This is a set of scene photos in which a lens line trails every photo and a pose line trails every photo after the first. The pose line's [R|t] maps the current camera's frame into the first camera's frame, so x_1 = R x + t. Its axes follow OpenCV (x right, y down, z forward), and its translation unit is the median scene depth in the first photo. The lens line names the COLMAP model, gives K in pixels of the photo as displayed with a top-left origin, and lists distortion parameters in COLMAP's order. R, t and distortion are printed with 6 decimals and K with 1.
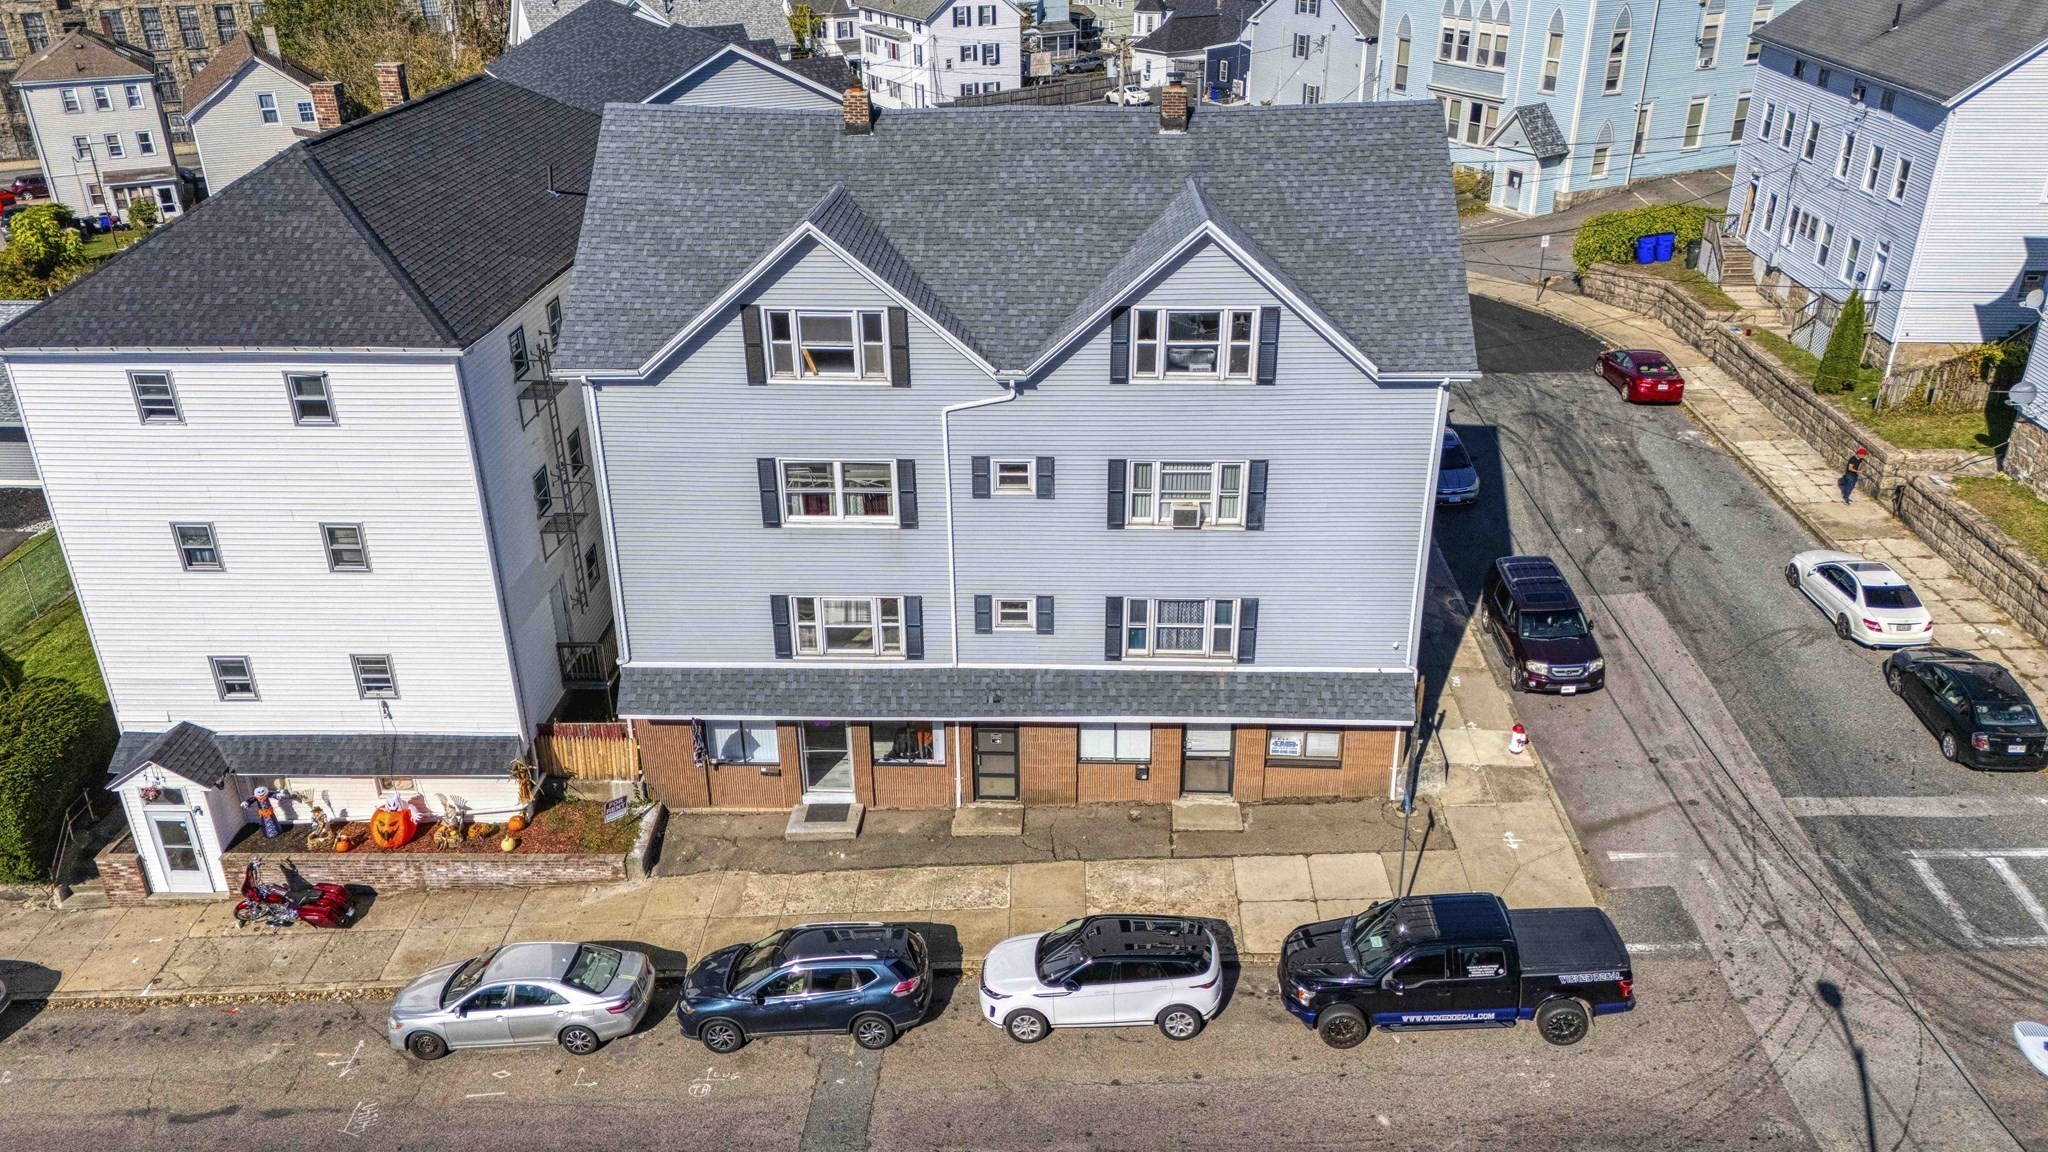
lens RADIAL K [[1536.9, 0, 1022.9], [0, 1536.9, 575.5], [0, 0, 1]] dist [0.065566, -0.059914]
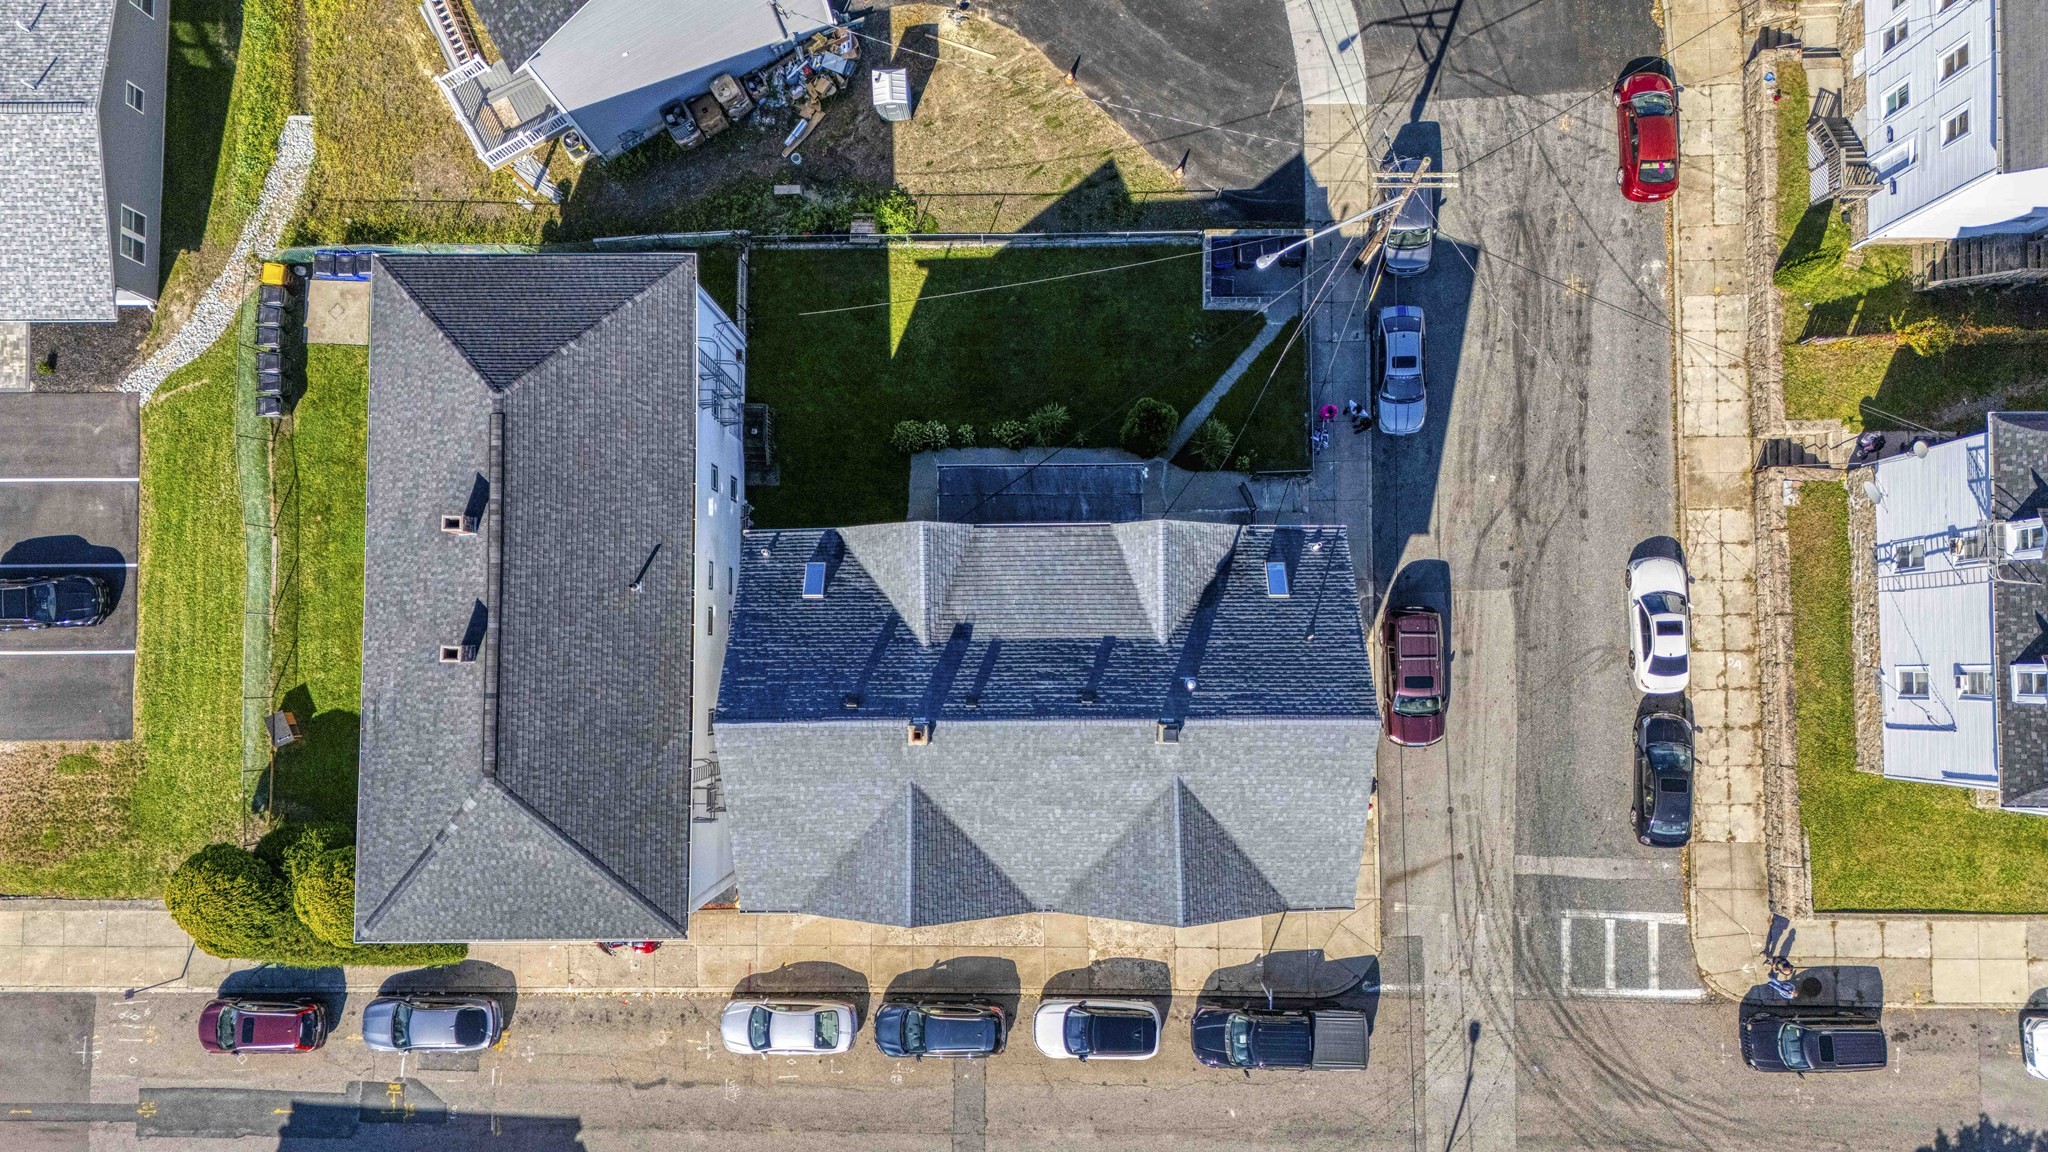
lens RADIAL K [[1536.9, 0, 1029.0], [0, 1536.9, 581.9], [0, 0, 1]] dist [0.065566, -0.059914]
pose [[0.999072, -0.042615, 0.006172, -0.019148], [0.015043, 0.479720, 0.877293, -1.479699], [-0.040347, -0.876386, 0.479916, 0.510198]]
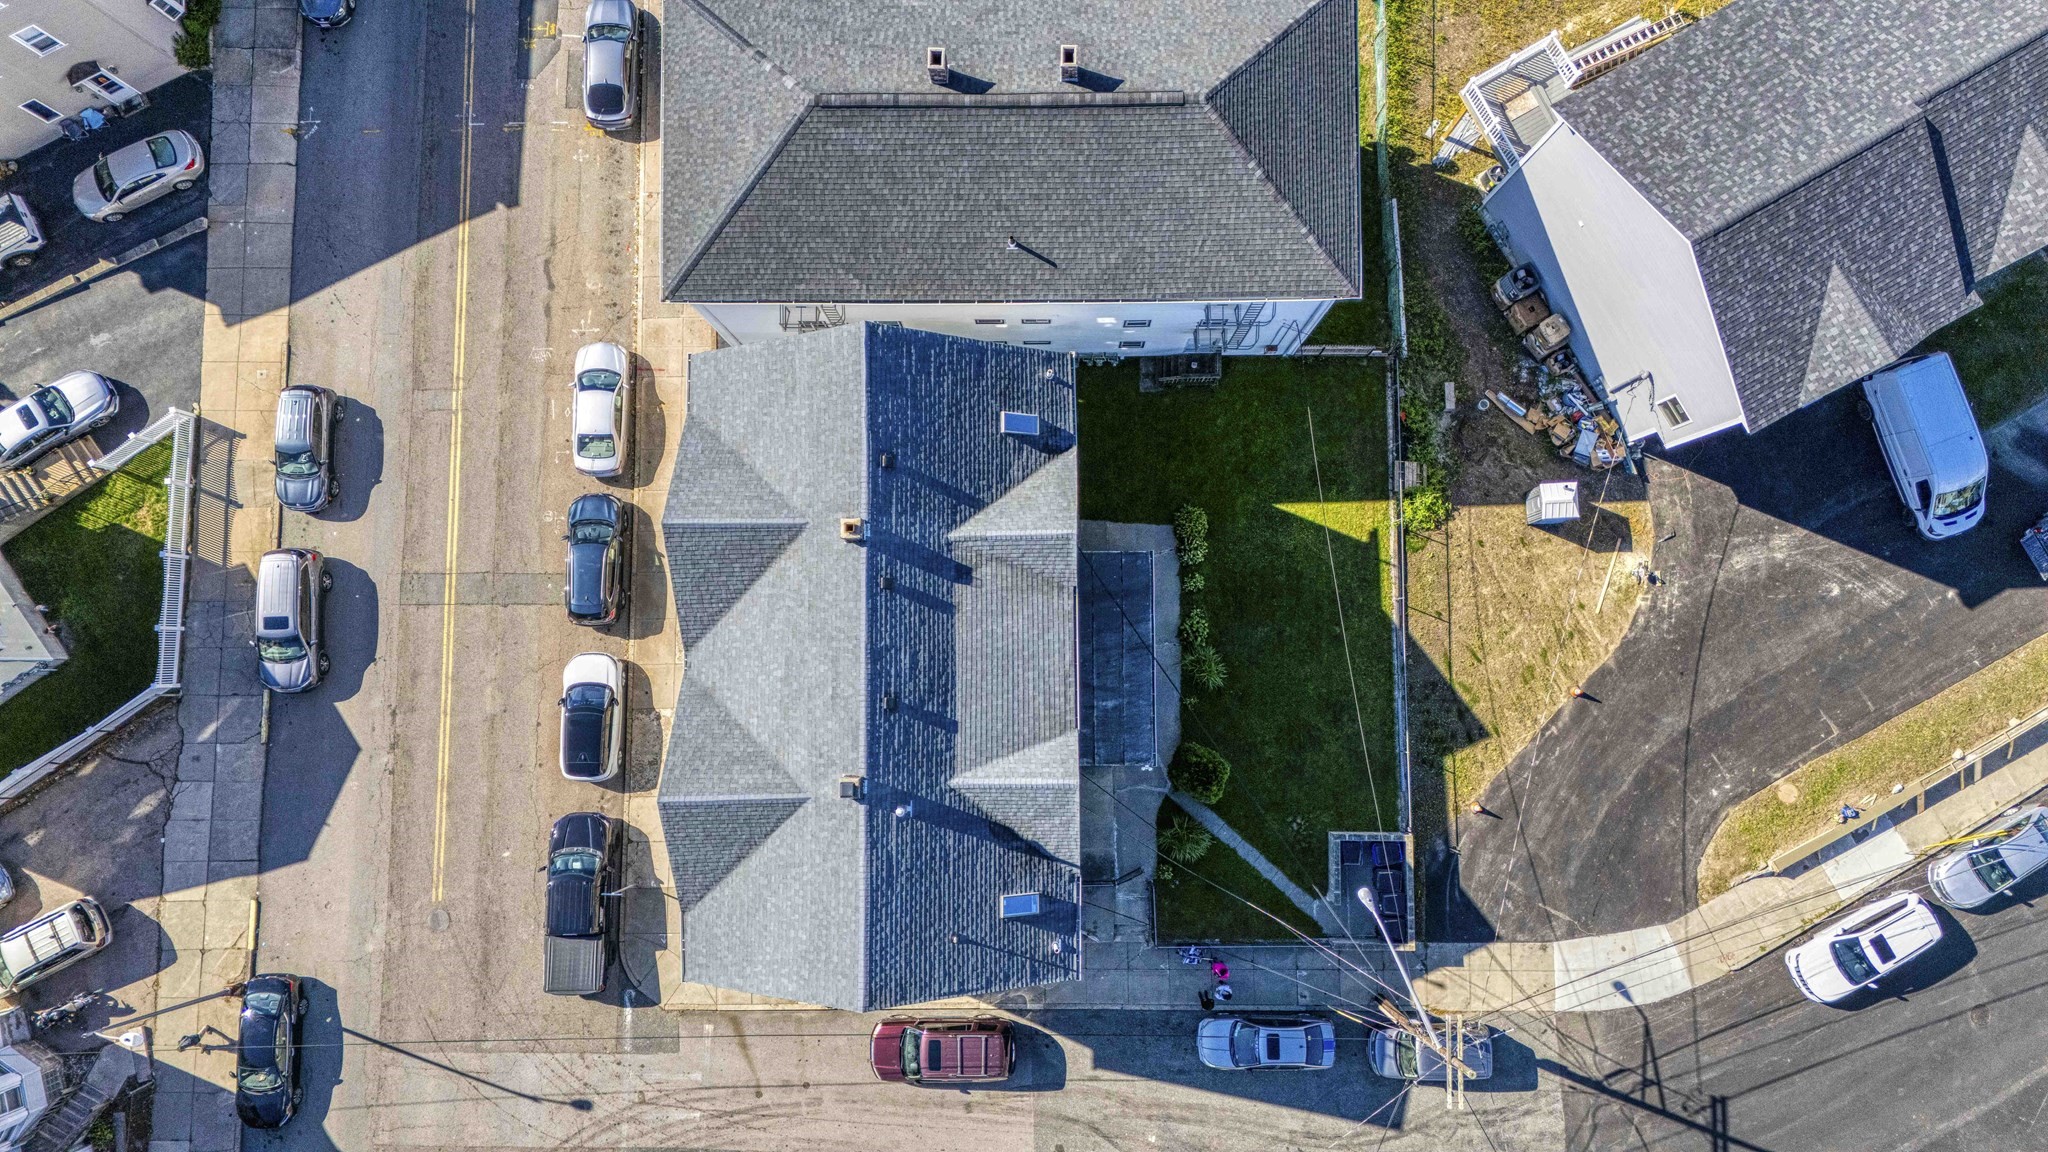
lens RADIAL K [[1536.9, 0, 1011.1], [0, 1536.9, 571.7], [0, 0, 1]] dist [0.065566, -0.059914]
pose [[0.042481, 0.997555, -0.055490, 0.000066], [-0.407408, 0.068009, 0.910710, -1.483363], [0.912258, -0.016081, 0.409301, 0.621121]]
